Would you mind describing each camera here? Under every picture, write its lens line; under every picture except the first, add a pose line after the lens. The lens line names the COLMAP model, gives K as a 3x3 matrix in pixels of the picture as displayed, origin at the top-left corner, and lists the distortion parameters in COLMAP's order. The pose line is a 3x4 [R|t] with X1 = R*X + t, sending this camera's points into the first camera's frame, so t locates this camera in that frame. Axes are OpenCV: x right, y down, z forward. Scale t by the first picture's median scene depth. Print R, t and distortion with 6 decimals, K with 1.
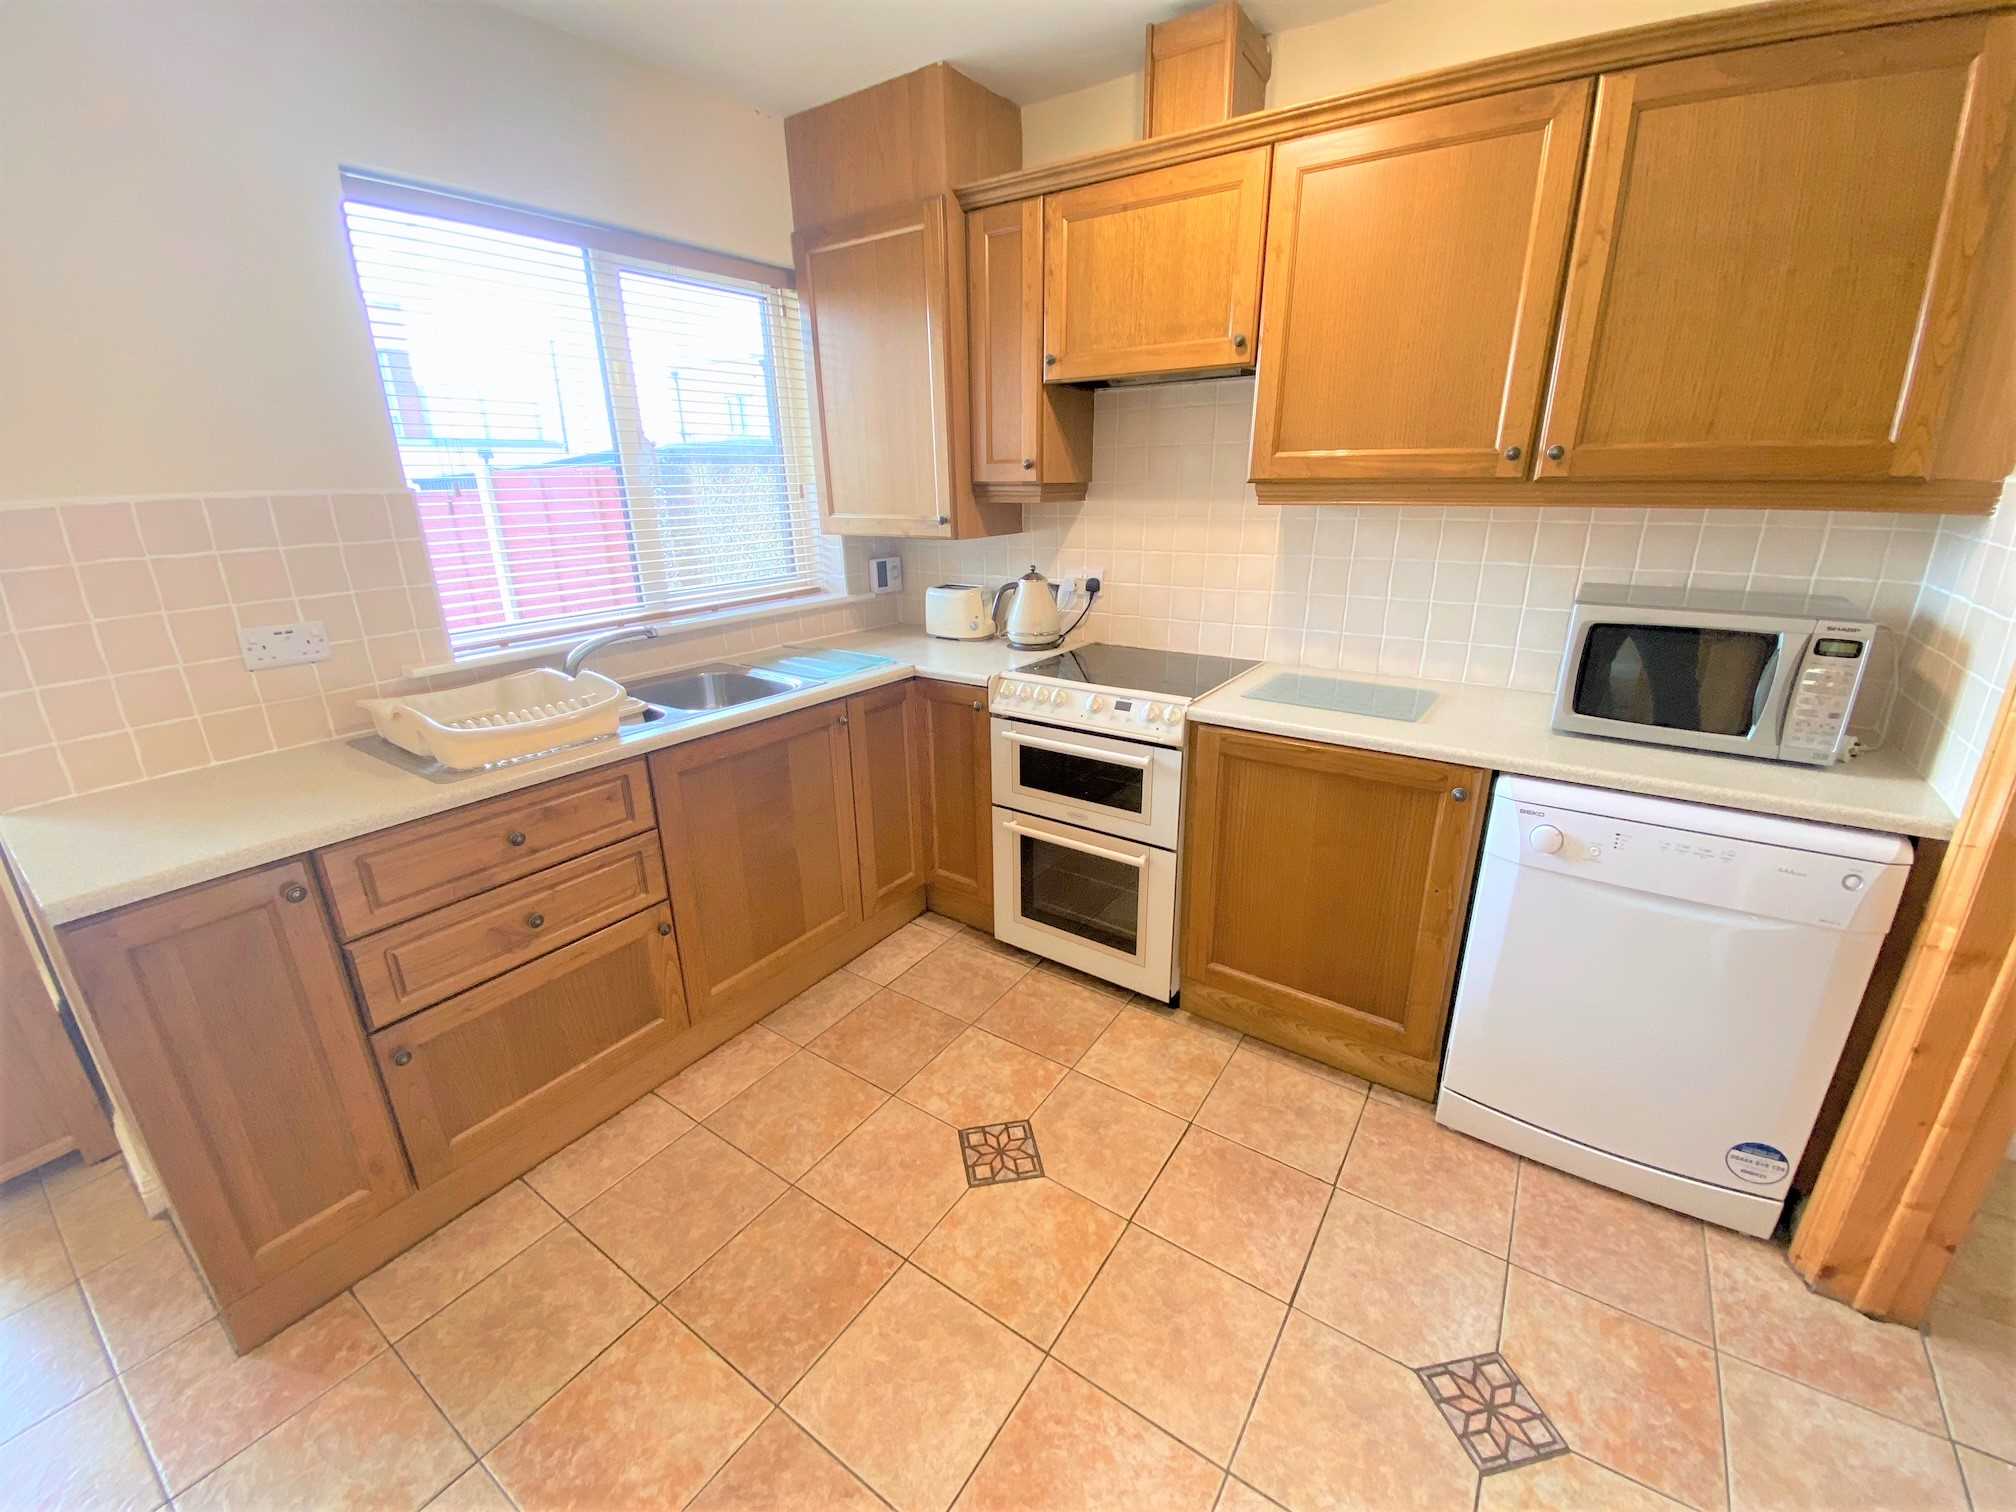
lens RADIAL K [[811.8, 0, 1002.7], [0, 811.8, 747.1], [0, 0, 1]] dist [0.020311, -0.020533]
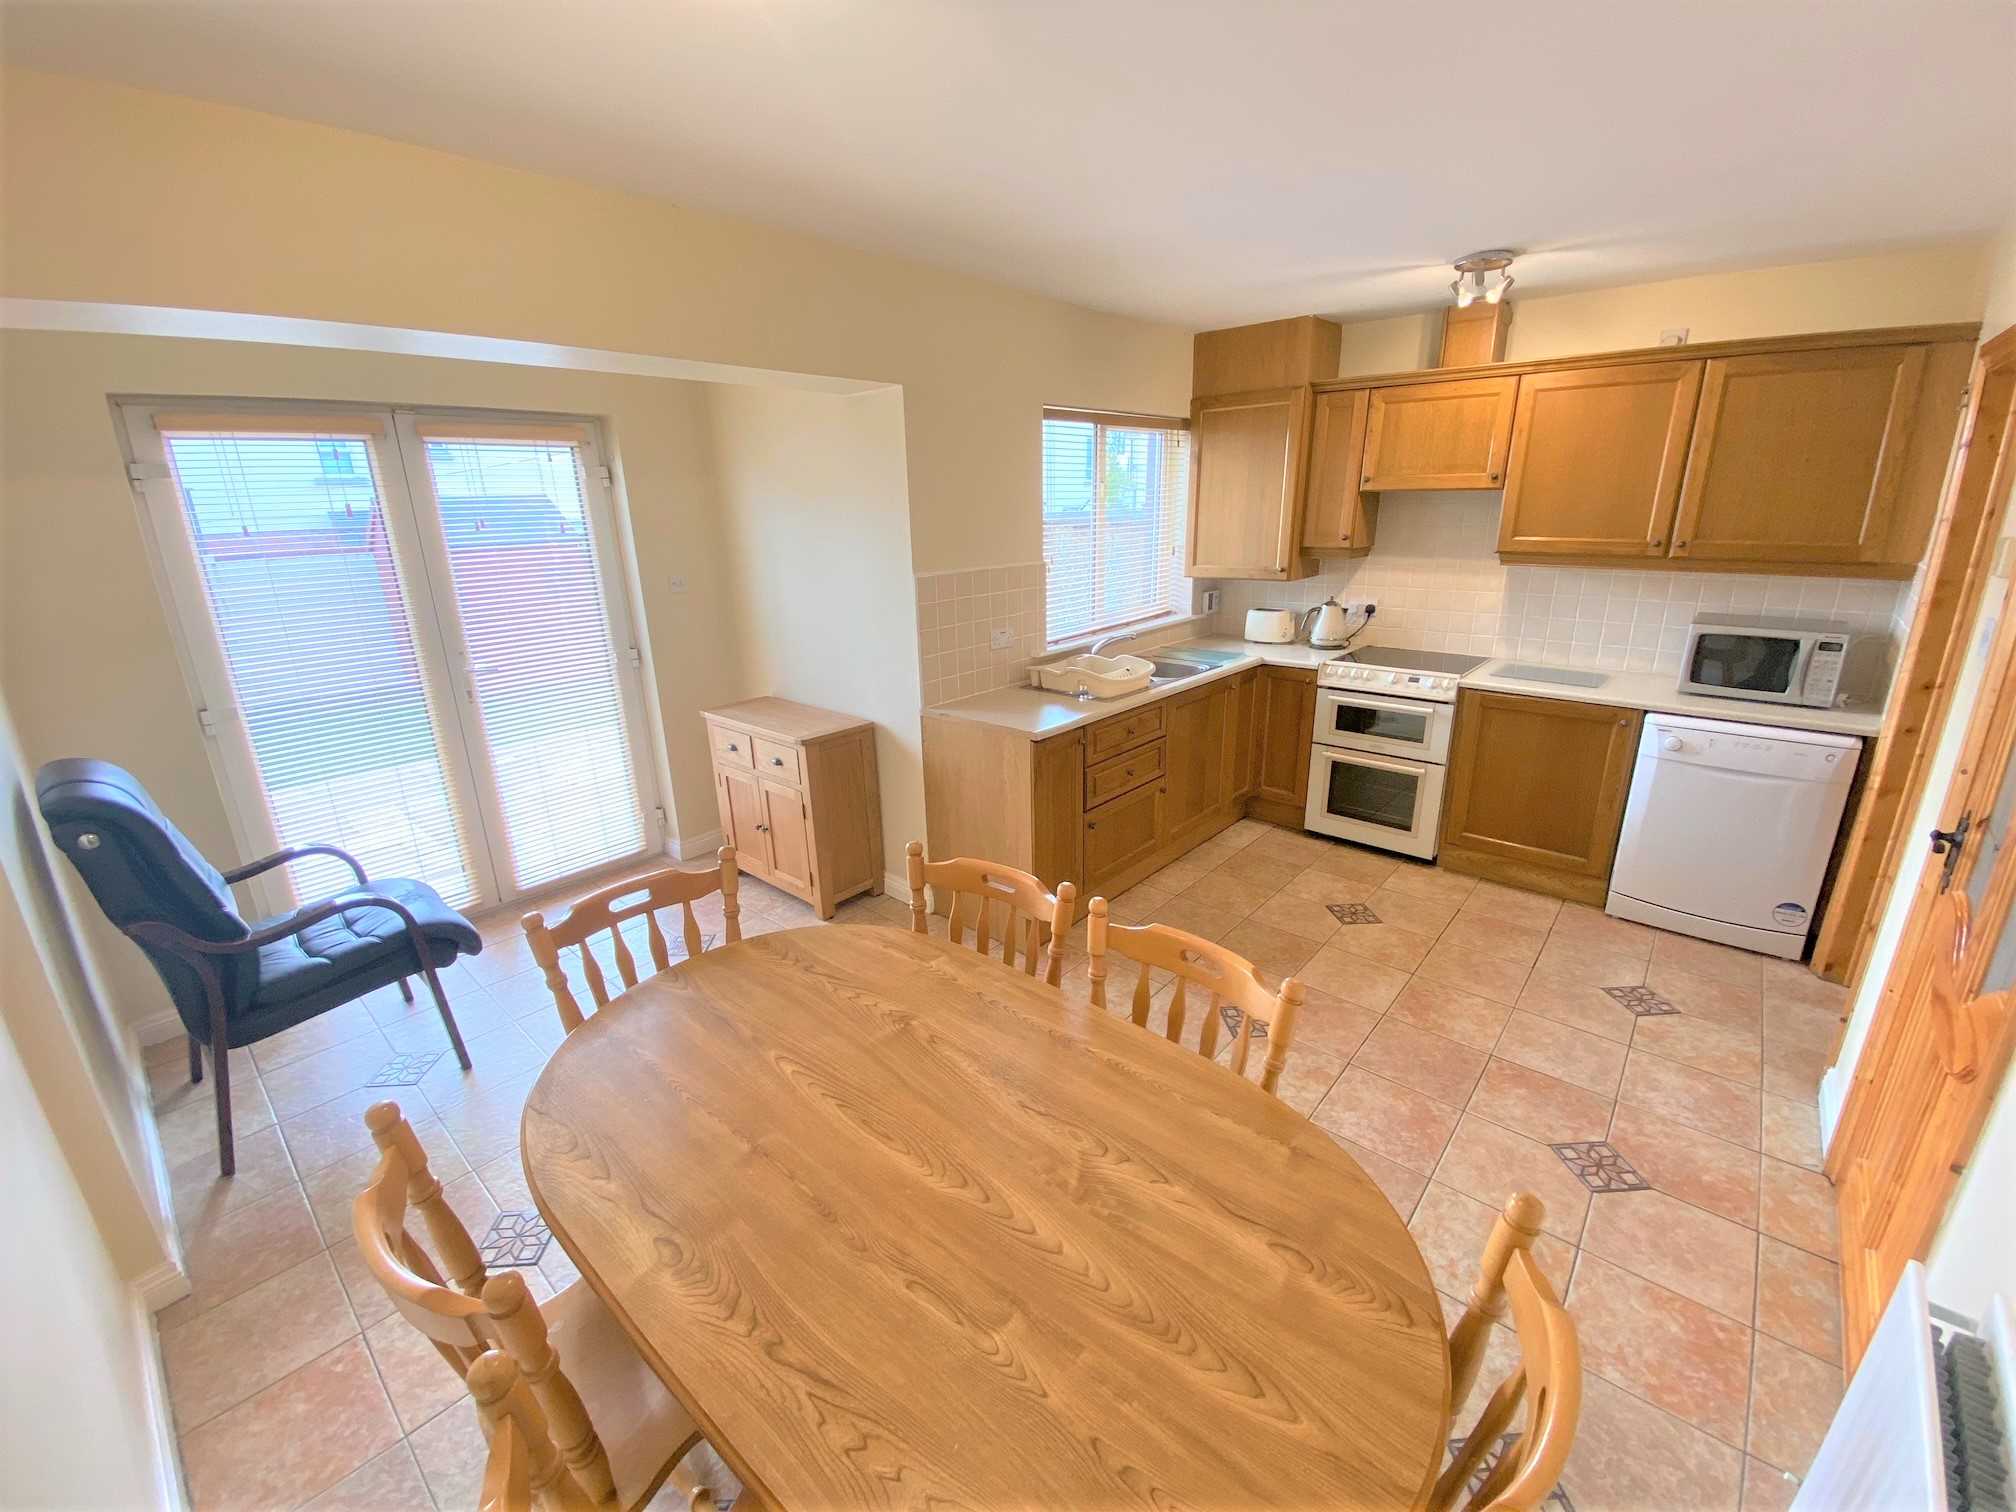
lens RADIAL K [[811.8, 0, 1002.7], [0, 811.8, 747.1], [0, 0, 1]] dist [0.020311, -0.020533]
pose [[0.993012, 0.028662, -0.114481, -0.568585], [-0.031327, 0.999277, -0.021554, 0.173550], [0.113780, 0.024989, 0.993192, -0.905358]]
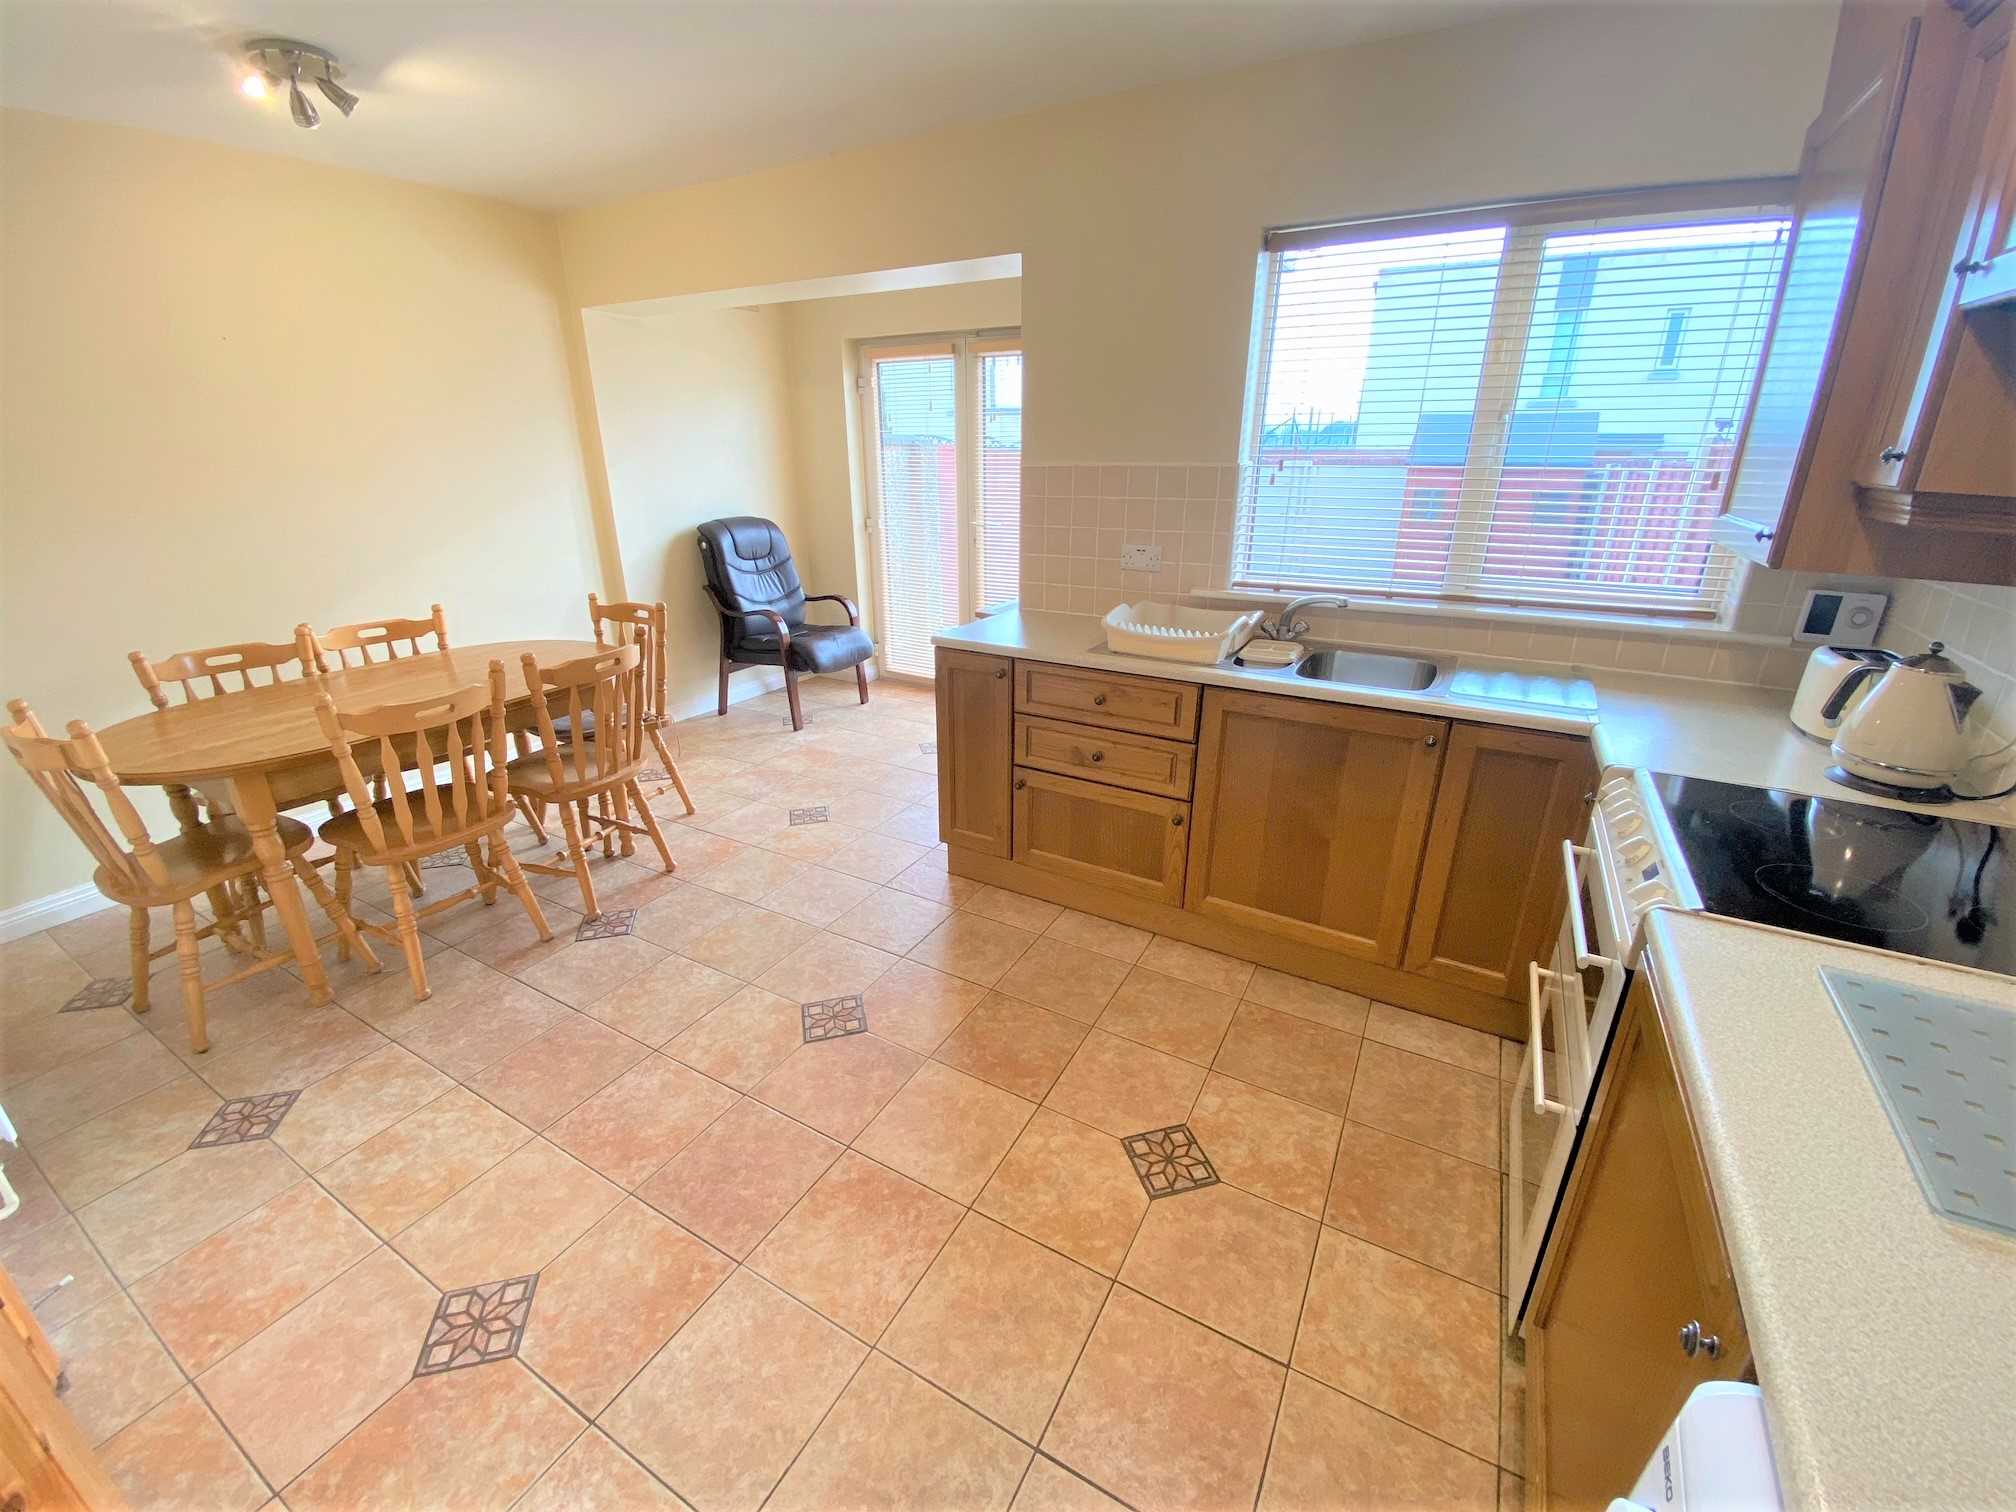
lens RADIAL K [[814.8, 0, 1013.2], [0, 814.8, 749.7], [0, 0, 1]] dist [0.020284, -0.019142]
pose [[0.099155, 0.362186, -0.926817, 0.686434], [-0.313270, 0.895408, 0.316397, -0.194167], [0.944473, 0.258972, 0.202246, 0.470200]]
